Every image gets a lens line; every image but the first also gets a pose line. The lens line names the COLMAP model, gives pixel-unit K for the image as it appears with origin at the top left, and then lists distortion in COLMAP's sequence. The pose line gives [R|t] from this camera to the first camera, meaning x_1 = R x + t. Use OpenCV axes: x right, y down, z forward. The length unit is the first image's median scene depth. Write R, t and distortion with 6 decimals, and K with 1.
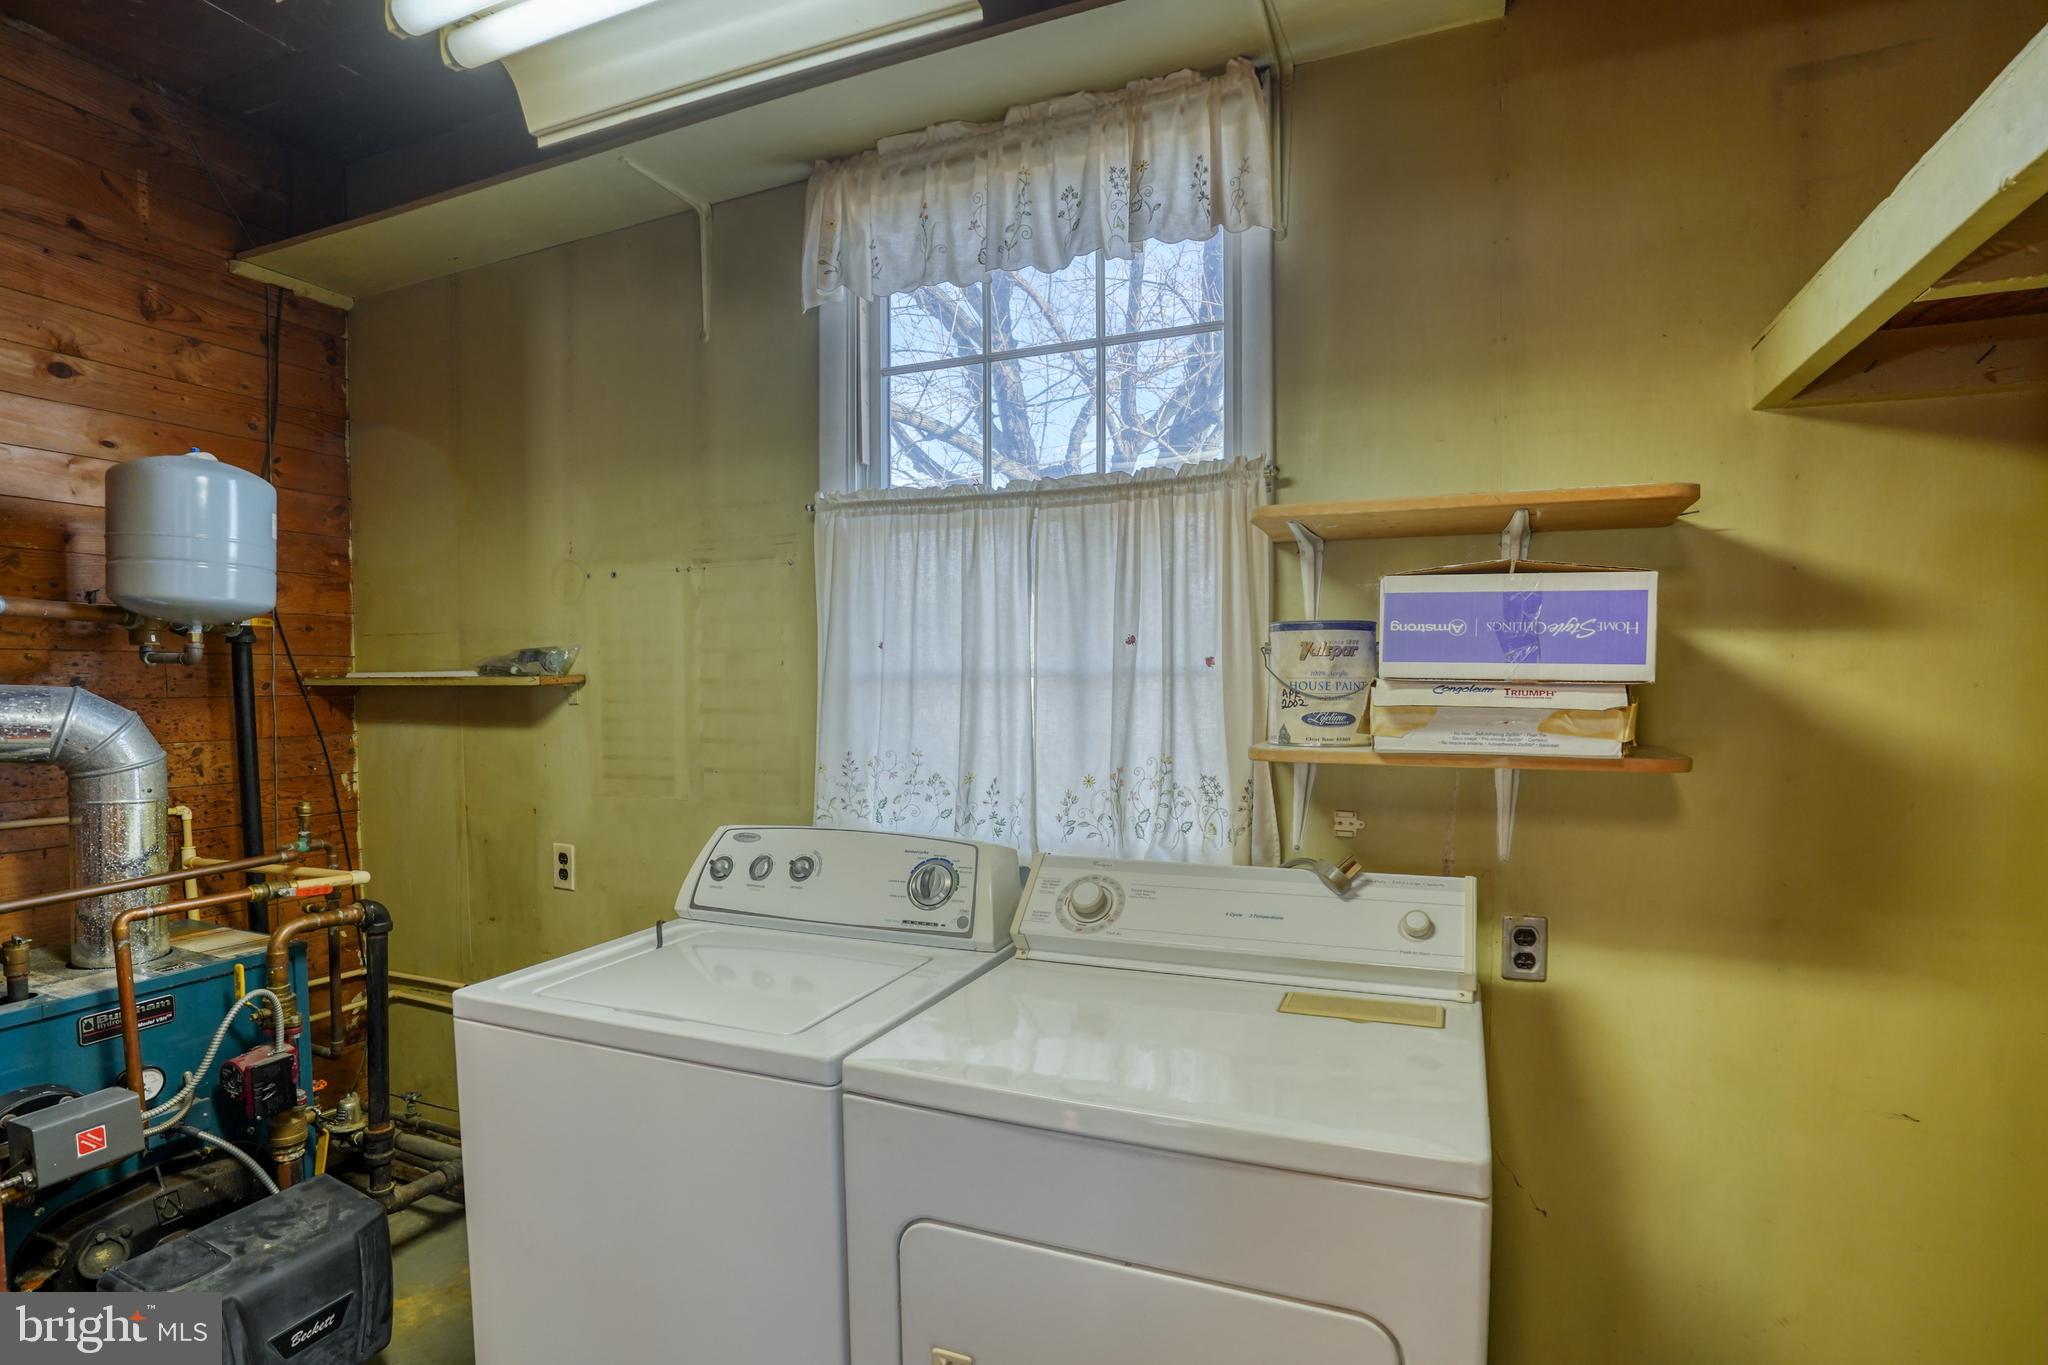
lens RADIAL K [[1016.8, 0, 1029.2], [0, 1016.8, 742.3], [0, 0, 1]] dist [-0.075376, 0.033038]
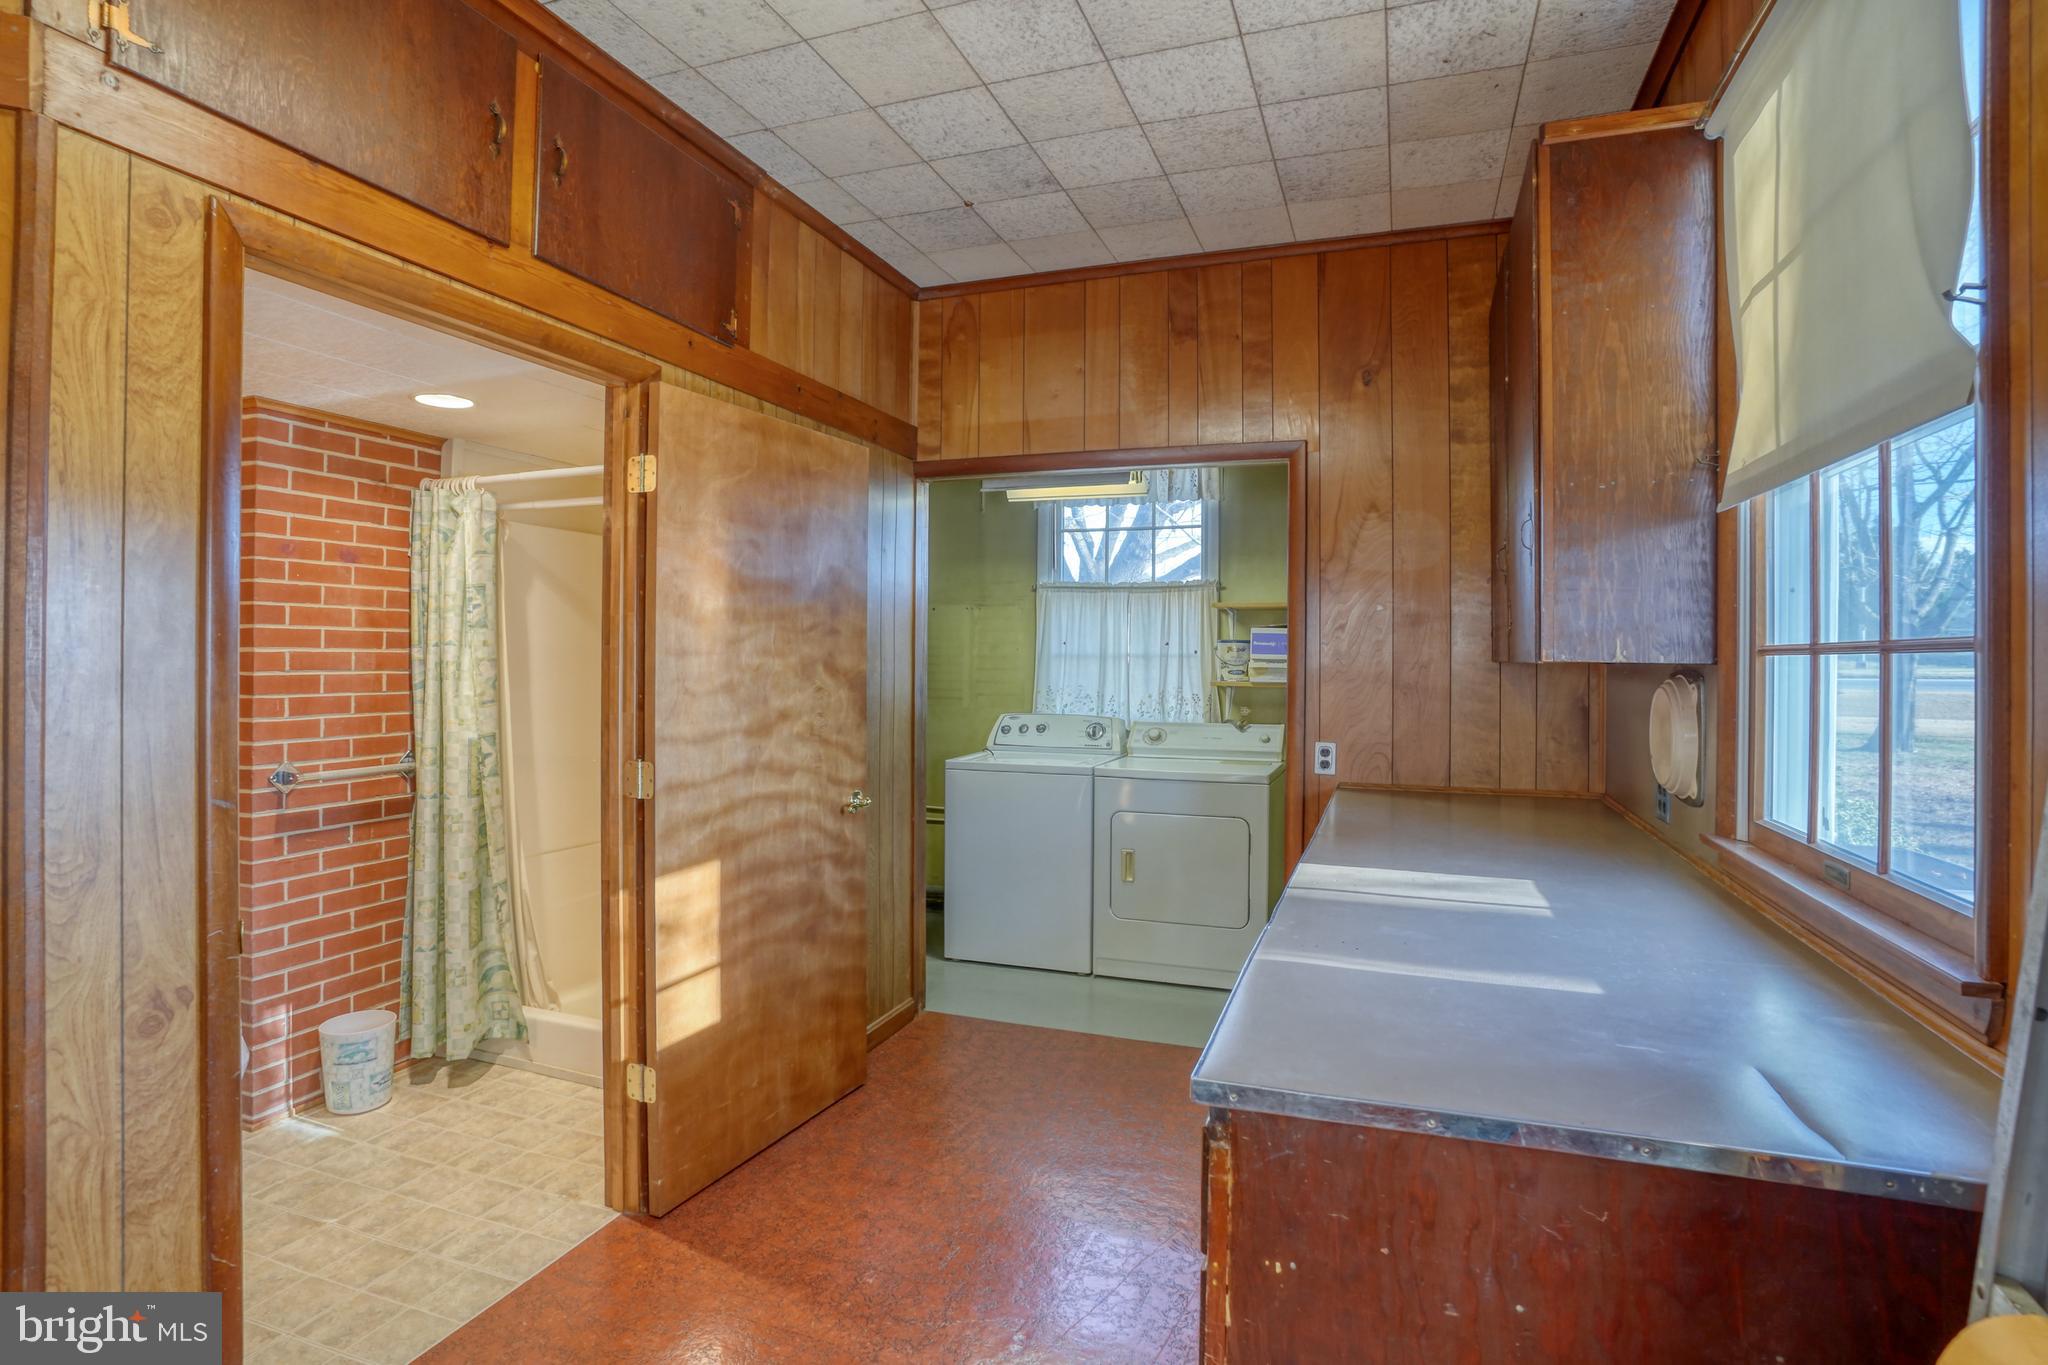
lens RADIAL K [[1047.5, 0, 1011.3], [0, 1047.5, 661.8], [0, 0, 1]] dist [-0.080961, 0.037909]
pose [[0.999282, 0.012804, 0.035657, -0.426828], [-0.010818, 0.998409, -0.055337, 0.109919], [-0.036309, 0.054911, 0.997831, -1.827158]]
